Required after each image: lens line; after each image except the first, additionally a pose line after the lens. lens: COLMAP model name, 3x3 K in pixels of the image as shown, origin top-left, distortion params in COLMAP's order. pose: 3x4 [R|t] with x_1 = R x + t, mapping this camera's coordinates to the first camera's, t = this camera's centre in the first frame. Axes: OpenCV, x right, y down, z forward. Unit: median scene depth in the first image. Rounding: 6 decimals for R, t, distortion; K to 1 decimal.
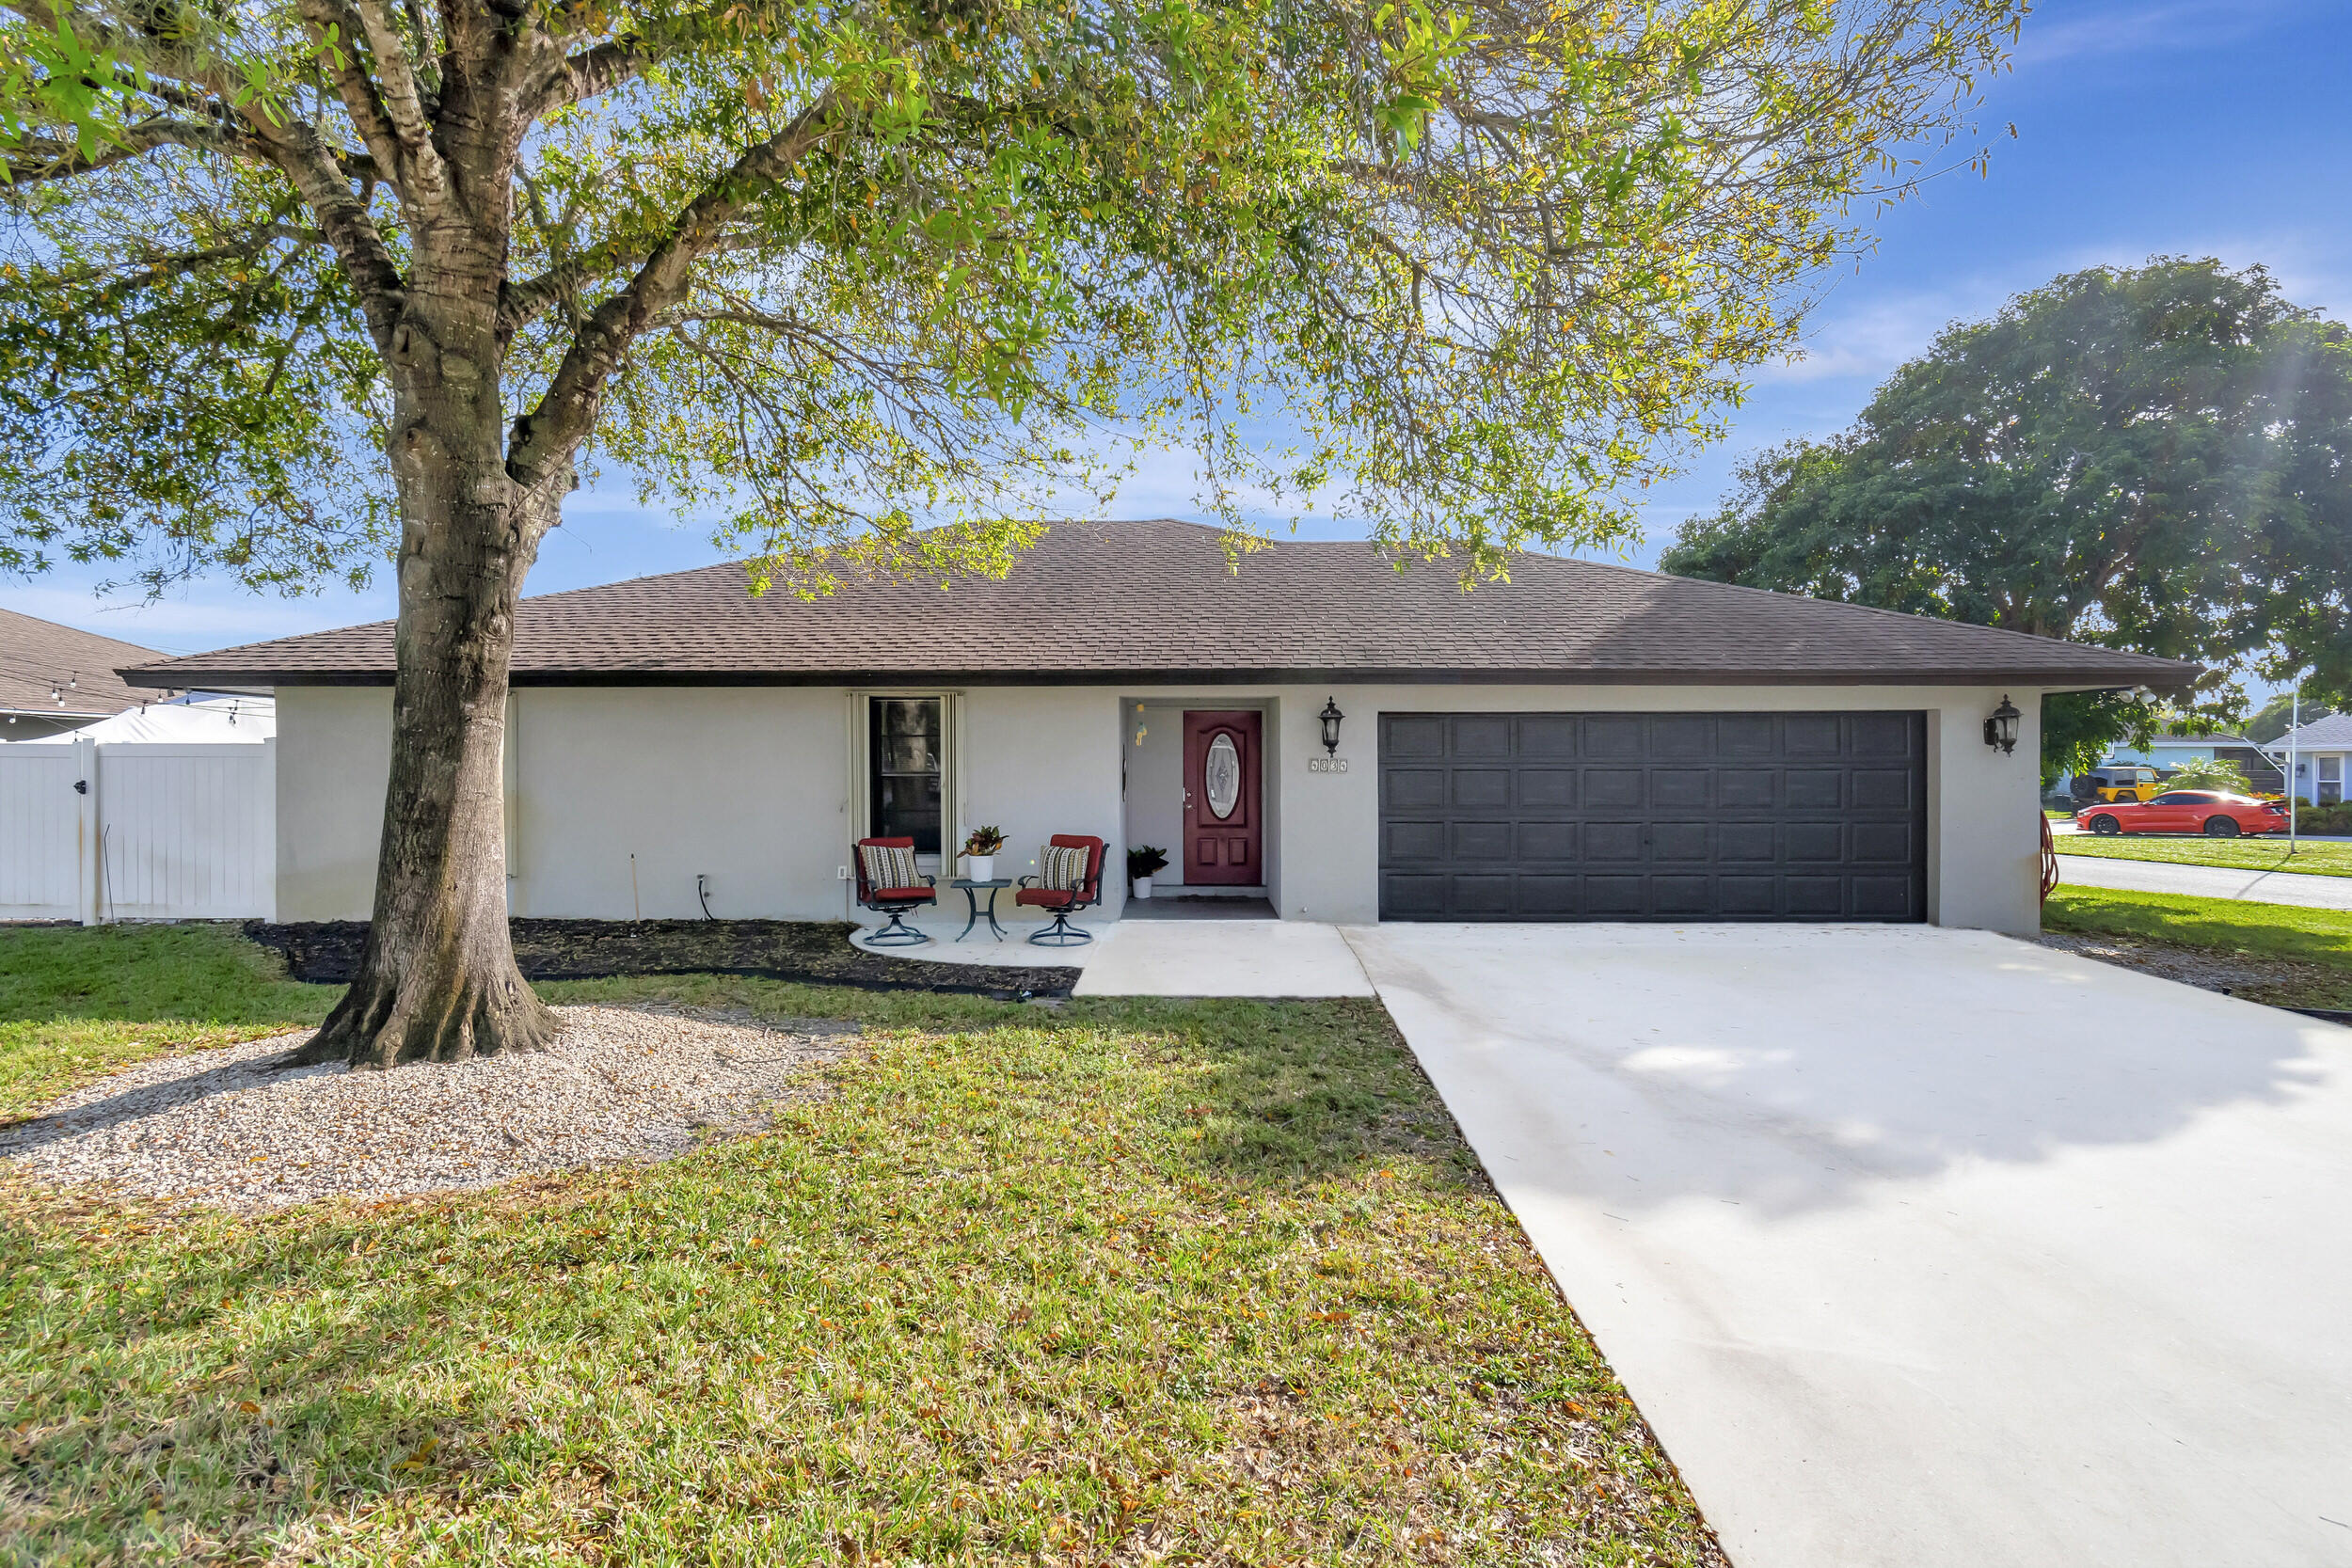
lens RADIAL K [[1140.5, 0, 1170.1], [0, 1140.5, 782.2], [0, 0, 1]] dist [0.020622, -0.000336]
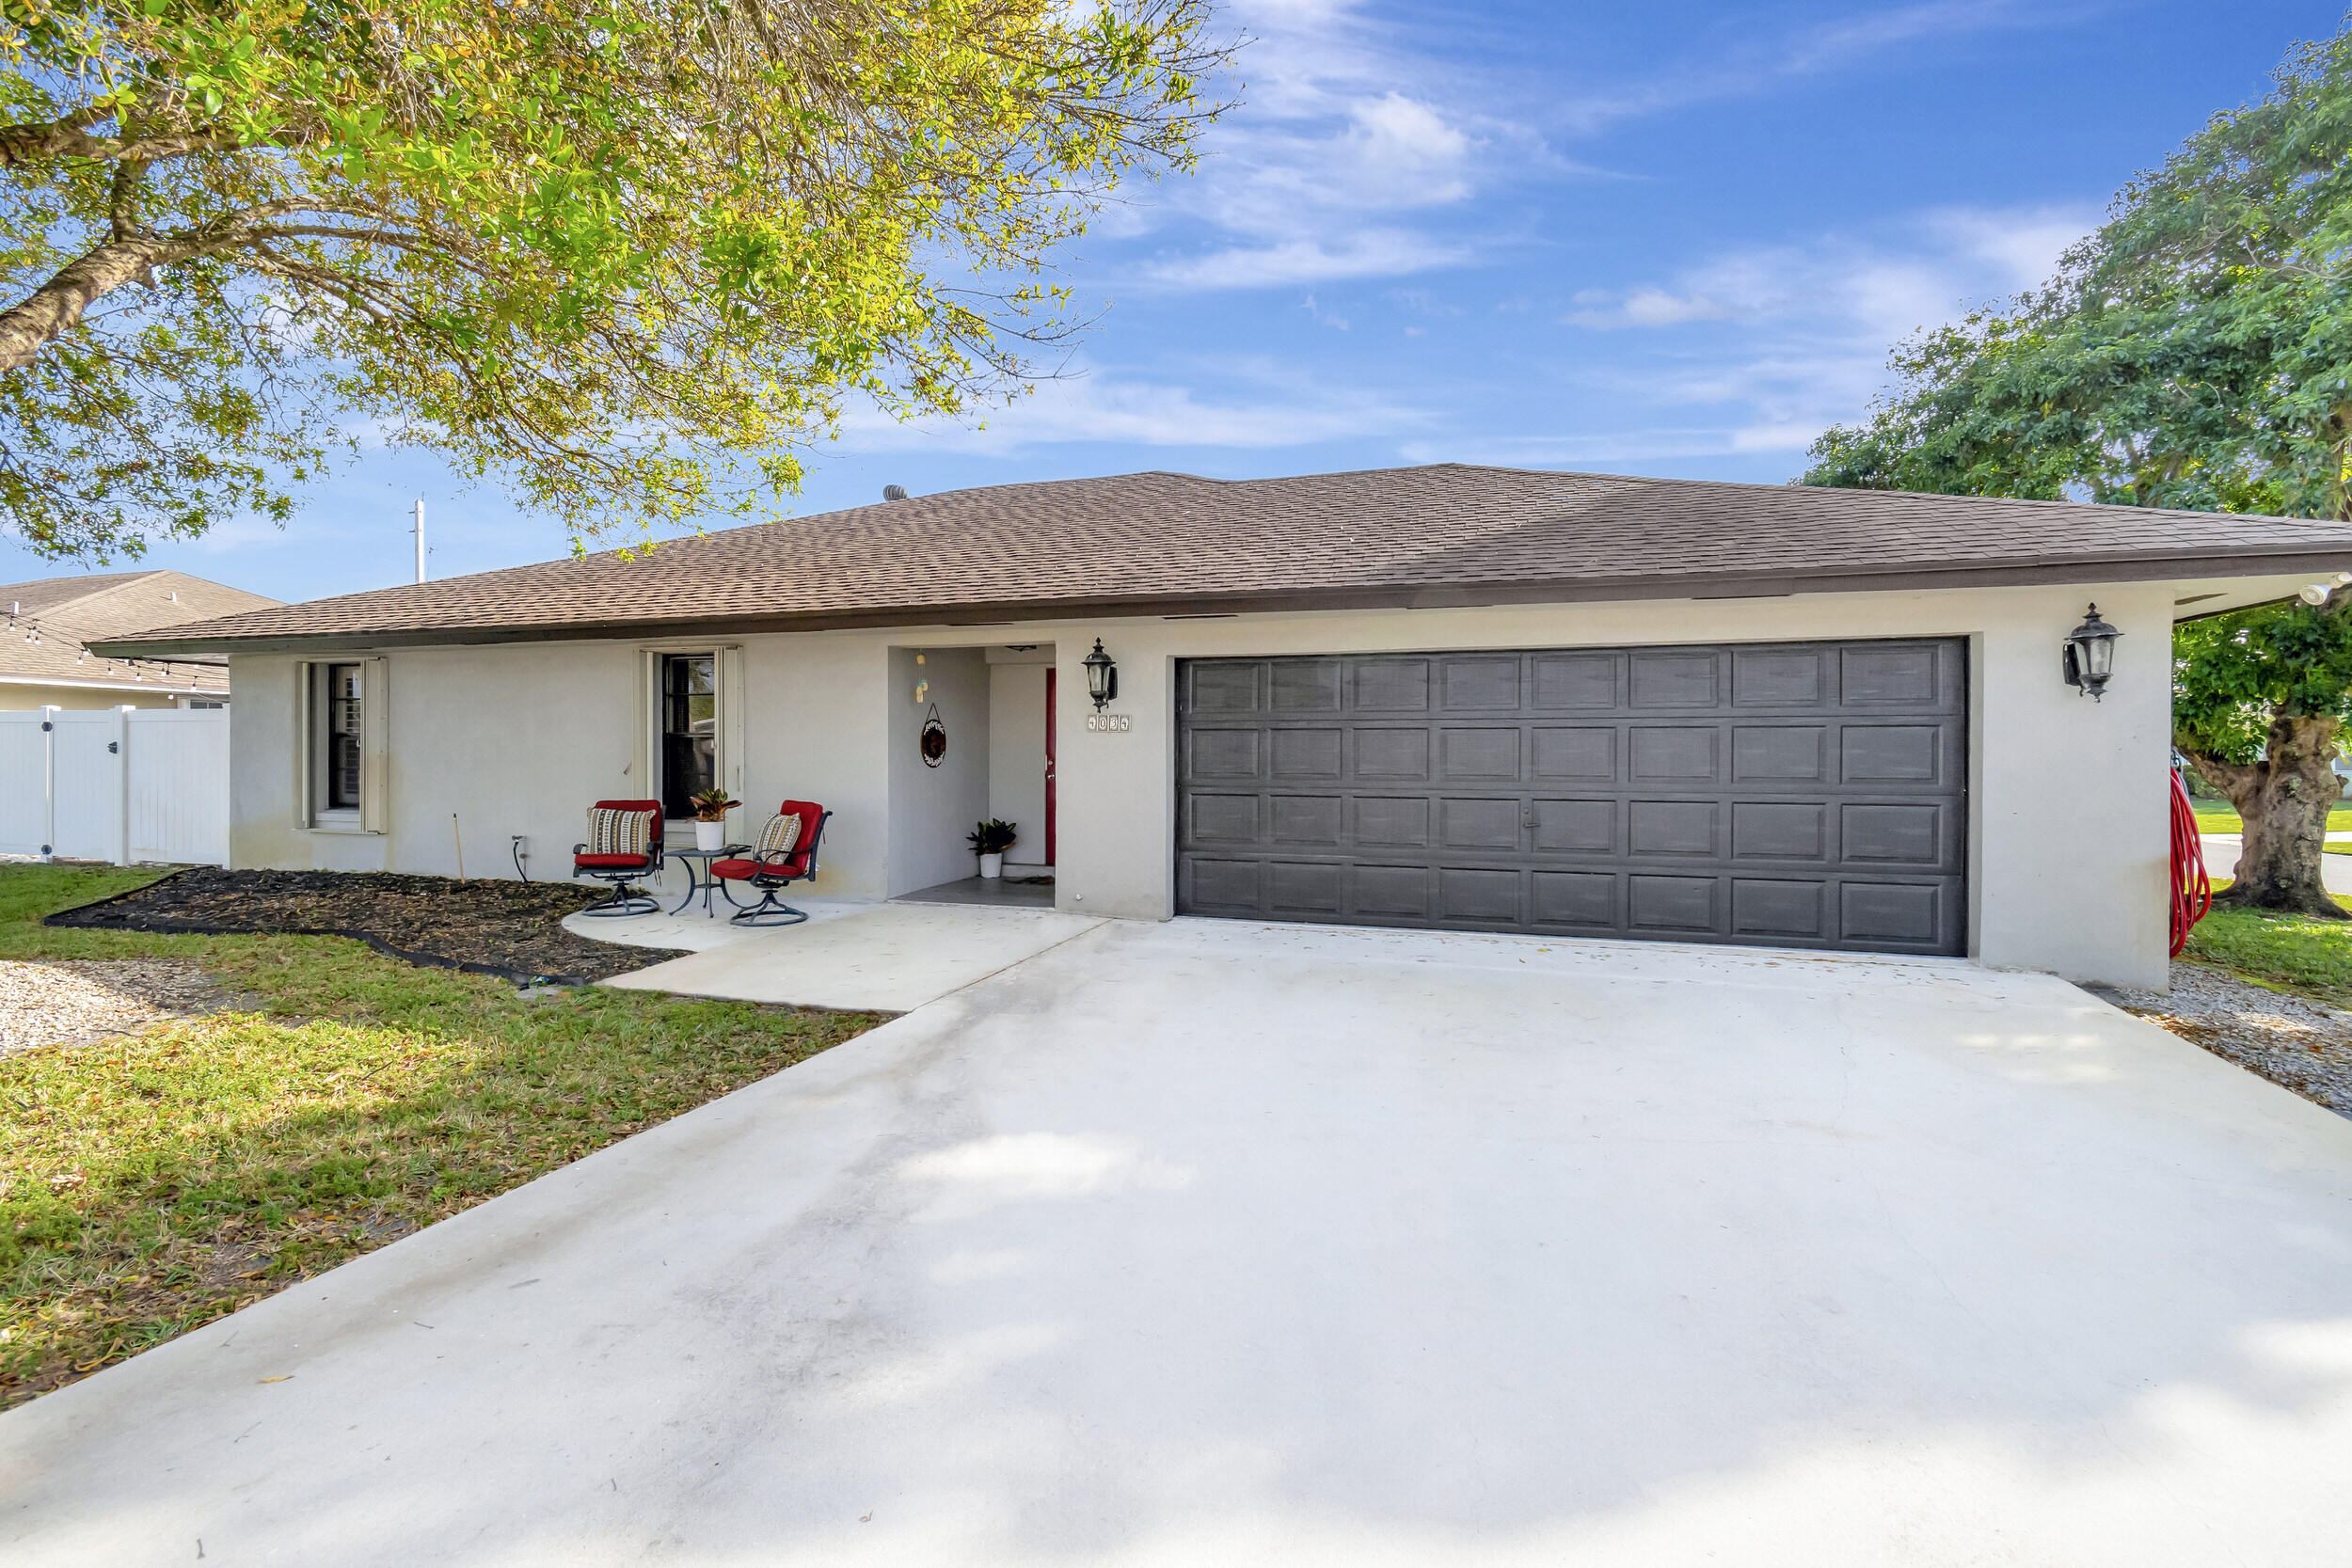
lens RADIAL K [[1048.2, 0, 1187.3], [0, 1048.2, 778.2], [0, 0, 1]] dist [0.010558, -0.002667]
pose [[0.957424, 0.010262, -0.288503, 0.407438], [-0.009277, 0.999946, 0.004778, 0.020936], [0.288537, -0.001898, 0.957467, 0.295443]]
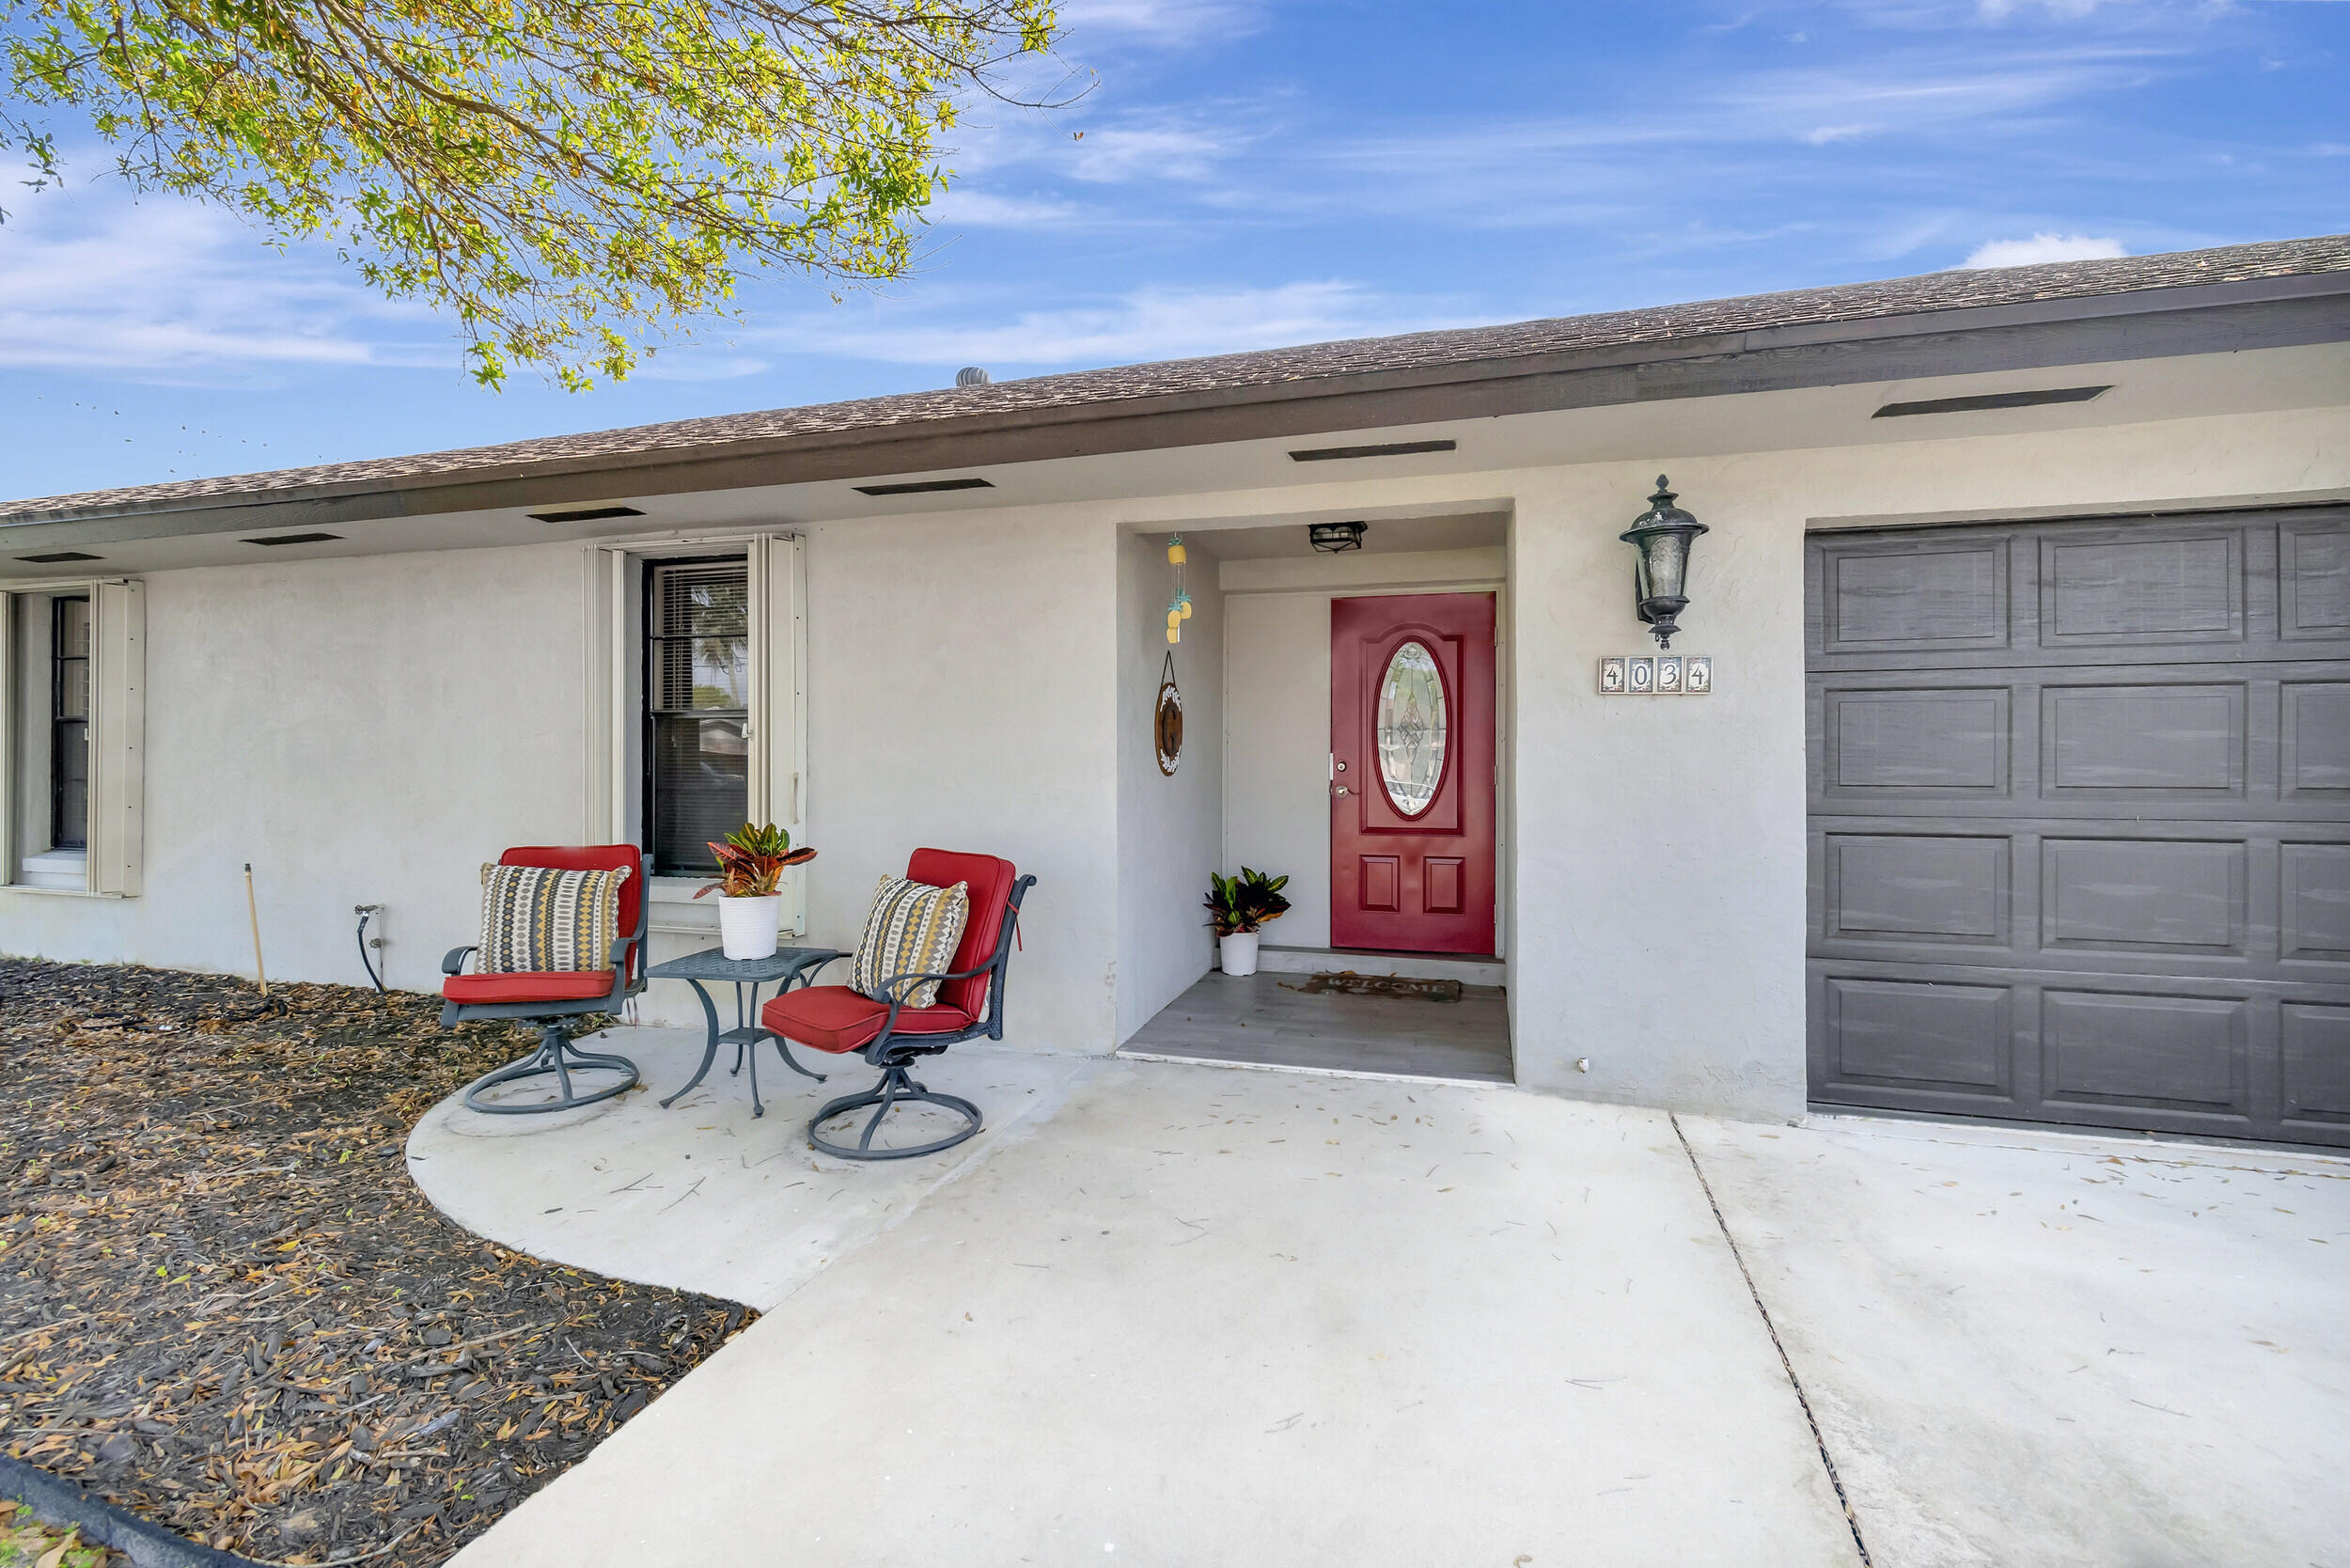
lens RADIAL K [[1047.4, 0, 1176.3], [0, 1047.4, 761.9], [0, 0, 1]] dist [0.010558, -0.002667]
pose [[0.961900, 0.002669, -0.273390, 0.083327], [-0.007353, 0.999843, -0.016110, 0.019477], [0.273304, 0.017506, 0.961768, 0.632473]]
